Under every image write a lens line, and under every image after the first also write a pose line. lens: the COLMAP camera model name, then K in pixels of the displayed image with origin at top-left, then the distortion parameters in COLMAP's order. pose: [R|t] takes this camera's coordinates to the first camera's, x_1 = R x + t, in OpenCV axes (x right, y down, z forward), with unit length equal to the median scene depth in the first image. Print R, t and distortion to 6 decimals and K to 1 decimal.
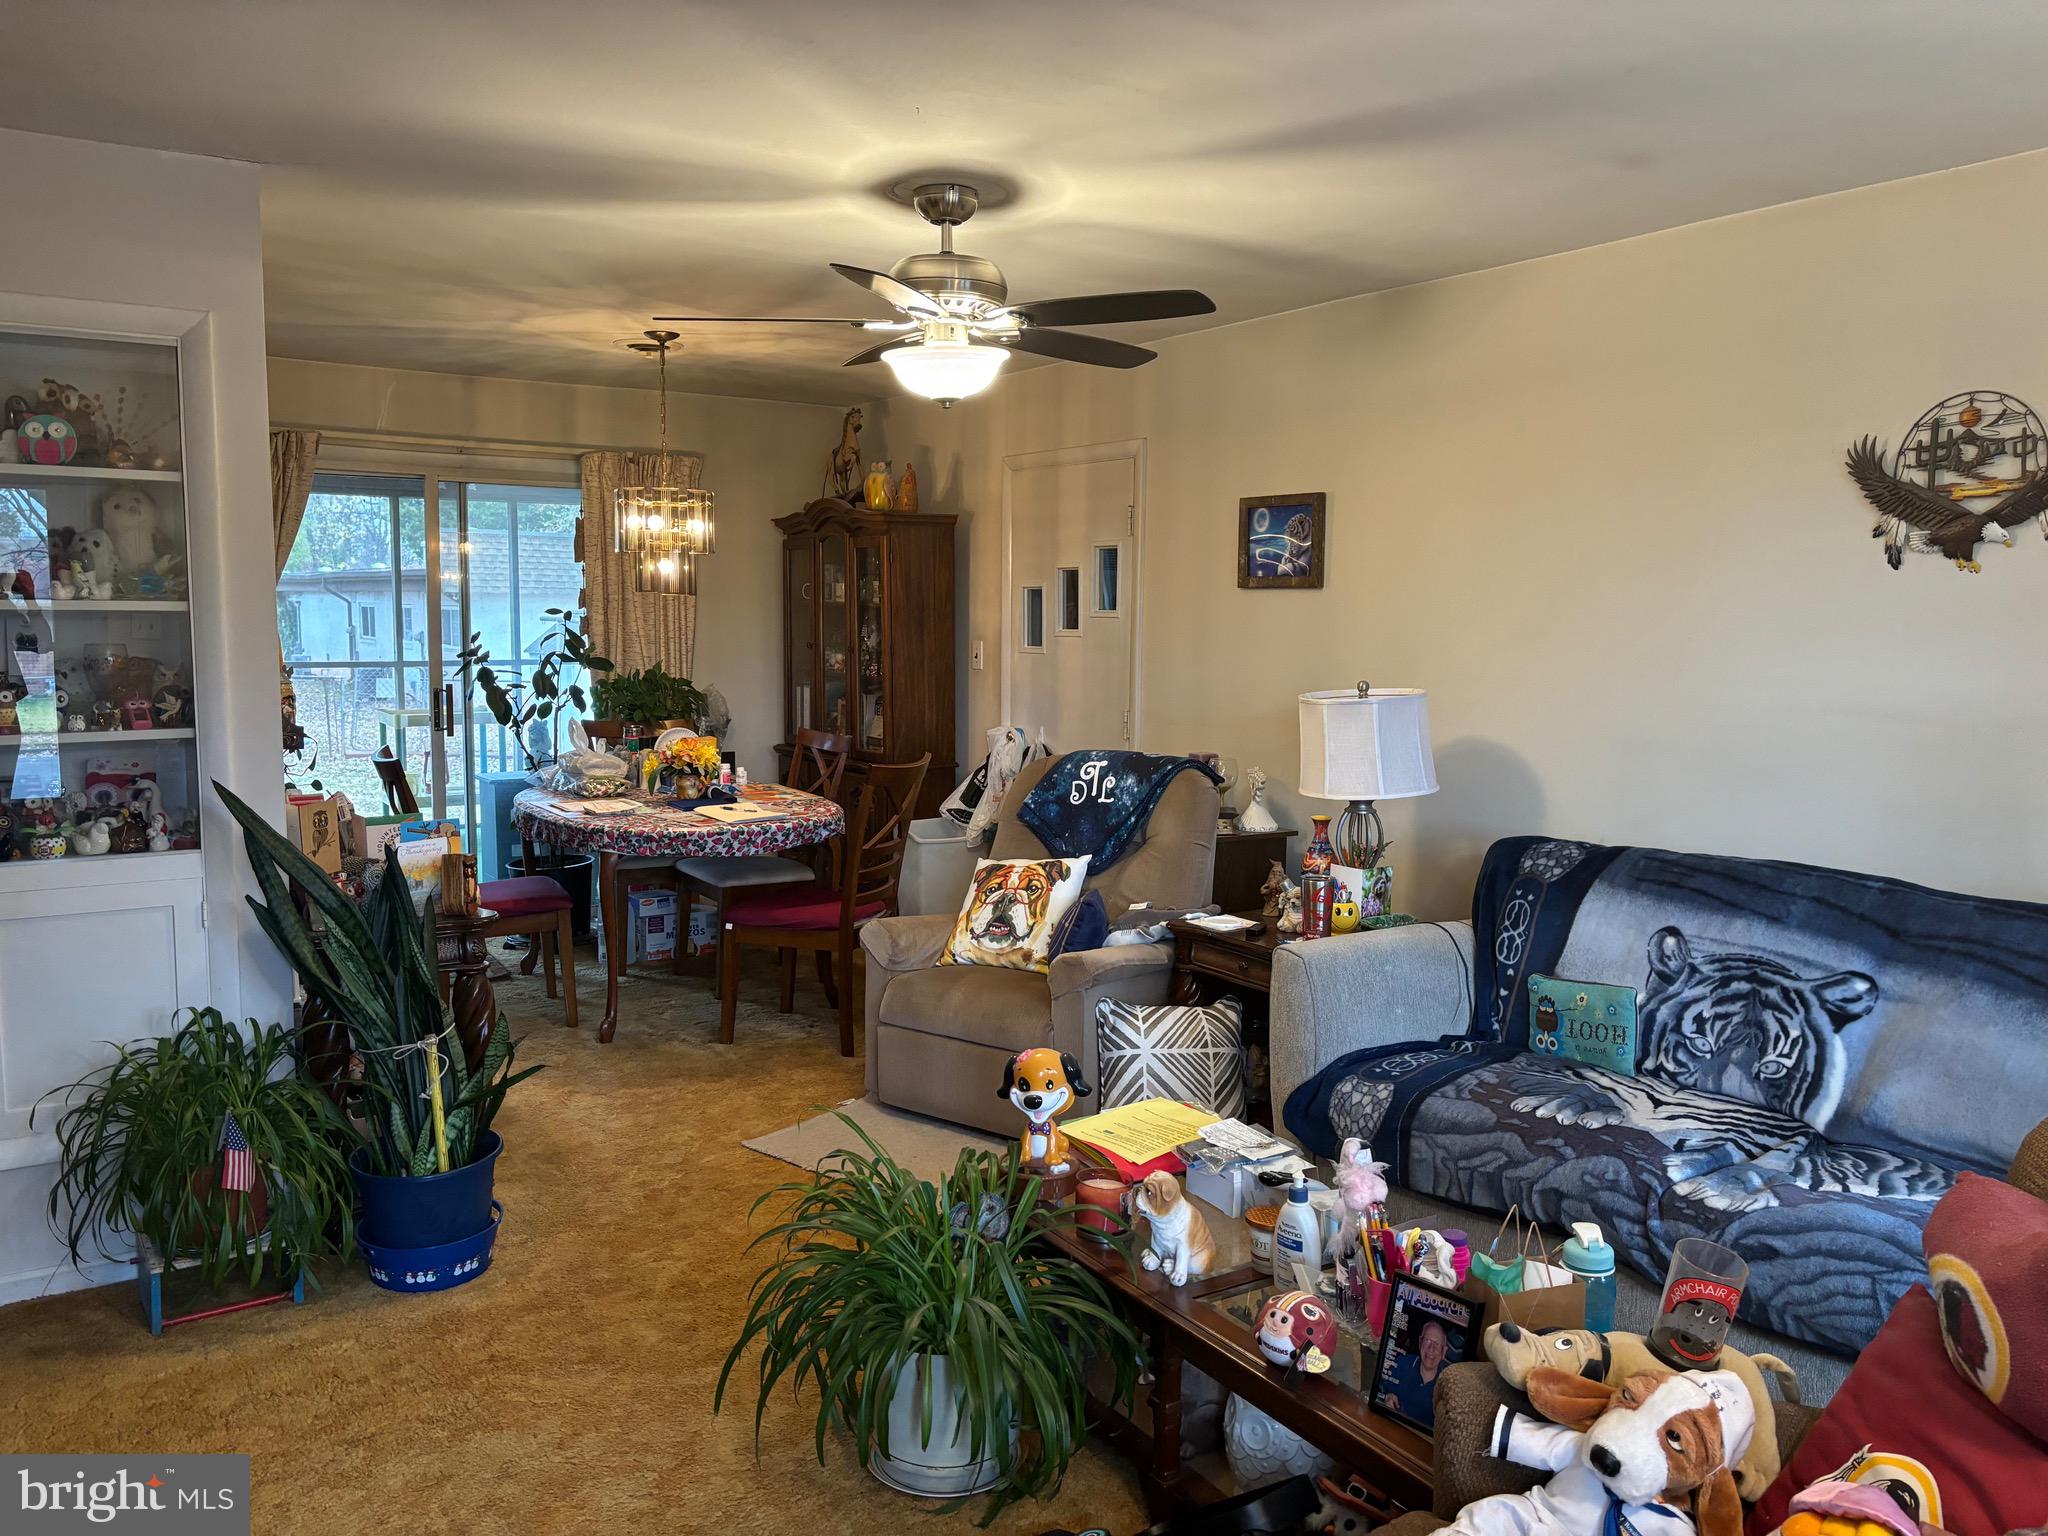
lens RADIAL K [[1518.1, 0, 1024.0], [0, 1518.1, 768.0], [0, 0, 1]] dist [0.046158, -0.076469]
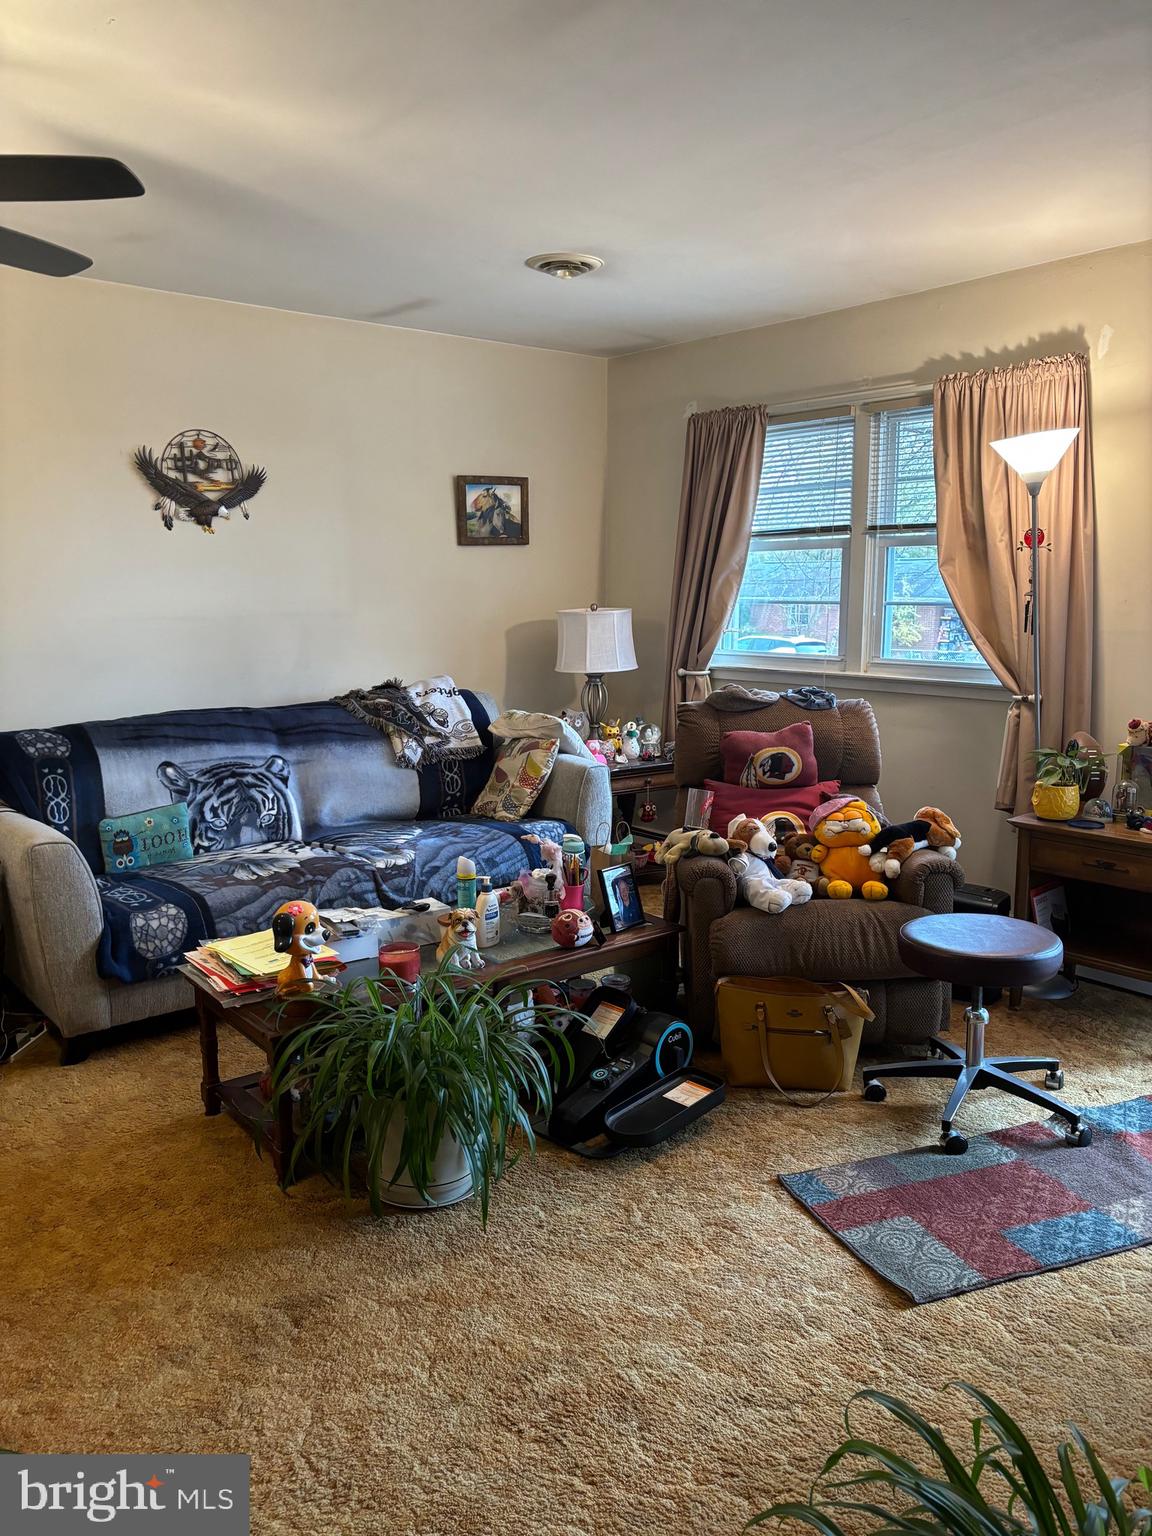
lens RADIAL K [[1138.6, 0, 576.0], [0, 1138.6, 768.0], [0, 0, 1]] dist [0.046158, -0.076469]
pose [[-0.098212, -0.172700, 0.980066, -0.777896], [0.109637, 0.976955, 0.183138, -0.057868], [-0.989108, 0.125438, -0.077015, 0.709400]]
